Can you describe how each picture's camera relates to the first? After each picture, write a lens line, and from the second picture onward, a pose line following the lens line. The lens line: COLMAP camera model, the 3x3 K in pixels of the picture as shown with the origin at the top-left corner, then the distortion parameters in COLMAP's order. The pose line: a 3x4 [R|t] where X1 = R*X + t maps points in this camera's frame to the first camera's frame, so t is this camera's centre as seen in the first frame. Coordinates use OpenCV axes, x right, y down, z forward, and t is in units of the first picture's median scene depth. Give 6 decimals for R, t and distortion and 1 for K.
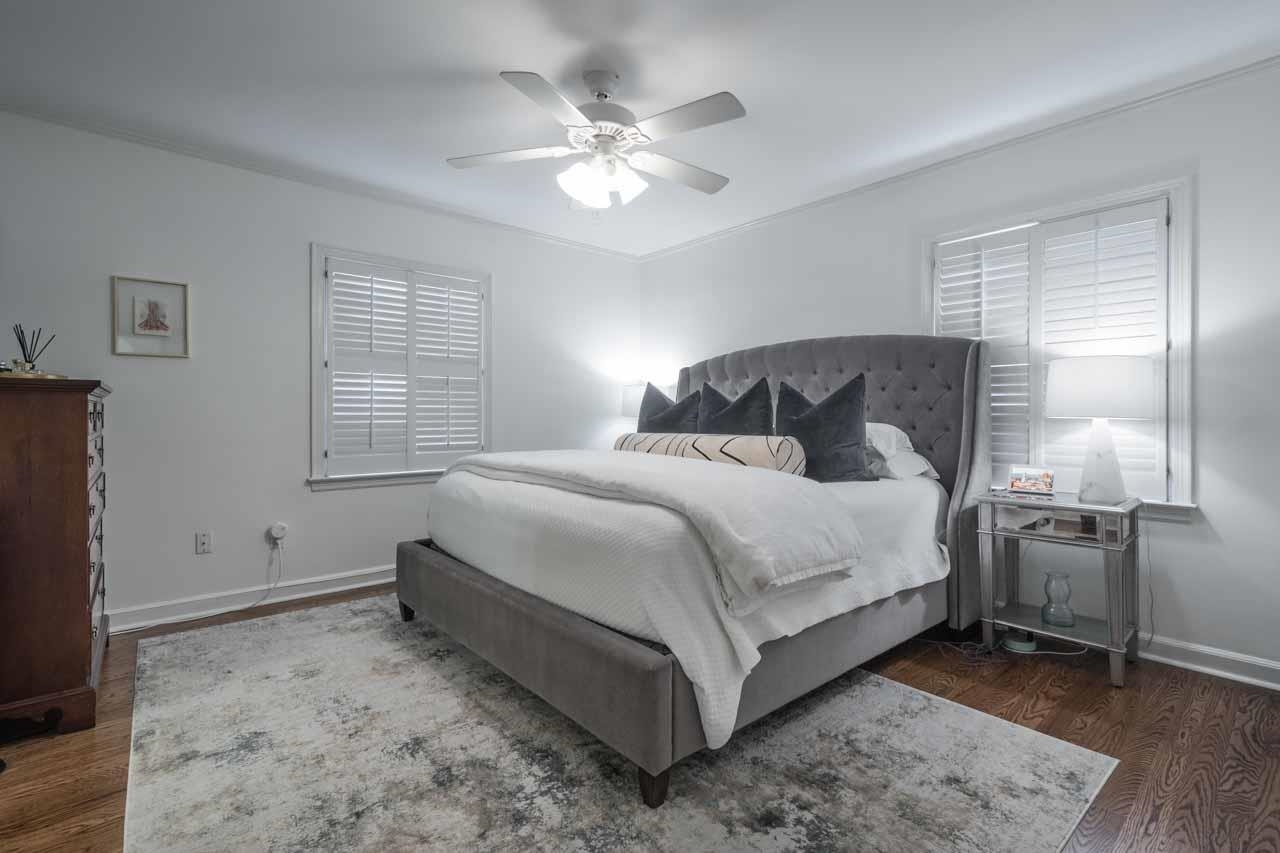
lens RADIAL K [[570.8, 0, 640.0], [0, 570.8, 426.5], [0, 0, 1]] dist [-0.001412, -0.001077]
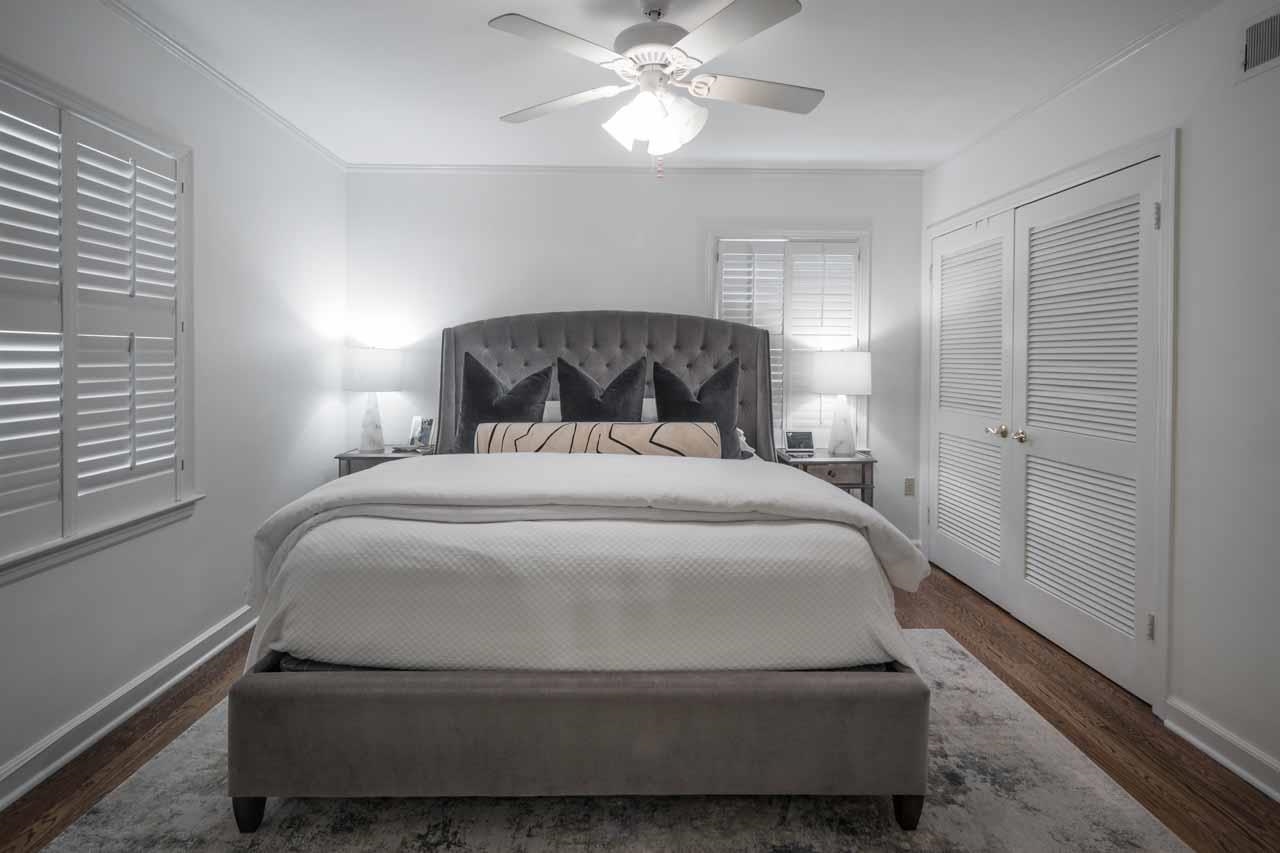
lens RADIAL K [[588.1, 0, 717.5], [0, 588.1, 387.2], [0, 0, 1]] dist [-0.000392, -0.000047]
pose [[0.640311, -0.016979, 0.767928, -0.440106], [0.002605, 0.999798, 0.019933, -0.053949], [-0.768112, -0.010763, 0.640226, 0.281635]]
